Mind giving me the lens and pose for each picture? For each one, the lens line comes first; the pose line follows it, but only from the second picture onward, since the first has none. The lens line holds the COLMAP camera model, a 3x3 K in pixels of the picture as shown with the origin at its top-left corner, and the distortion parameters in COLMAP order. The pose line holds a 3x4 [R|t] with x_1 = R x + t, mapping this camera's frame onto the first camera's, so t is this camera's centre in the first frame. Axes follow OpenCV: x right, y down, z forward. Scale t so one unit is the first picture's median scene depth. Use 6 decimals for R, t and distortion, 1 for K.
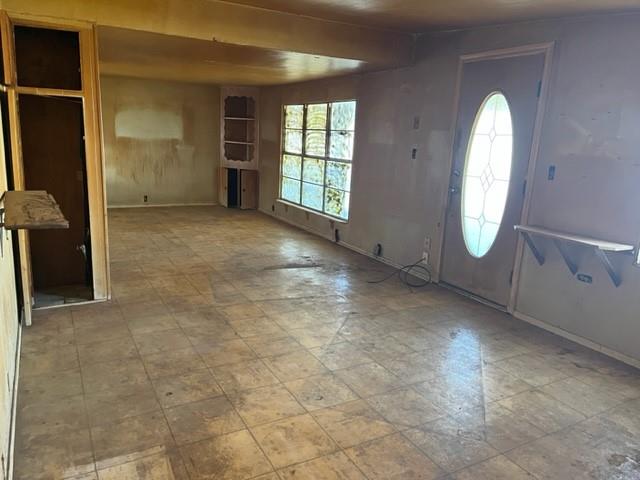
lens RADIAL K [[492.6, 0, 320.0], [0, 492.6, 240.0], [0, 0, 1]] dist [0.130348, -0.157321]
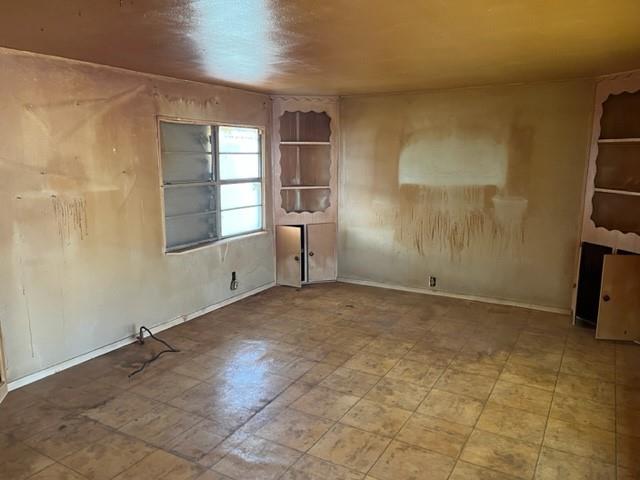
lens RADIAL K [[492.6, 0, 320.0], [0, 492.6, 240.0], [0, 0, 1]] dist [0.130348, -0.157321]
pose [[0.508254, 0.099655, -0.855422, 0.097732], [-0.162297, 0.986568, 0.018503, -0.121474], [0.845777, 0.129428, 0.517601, 0.556258]]
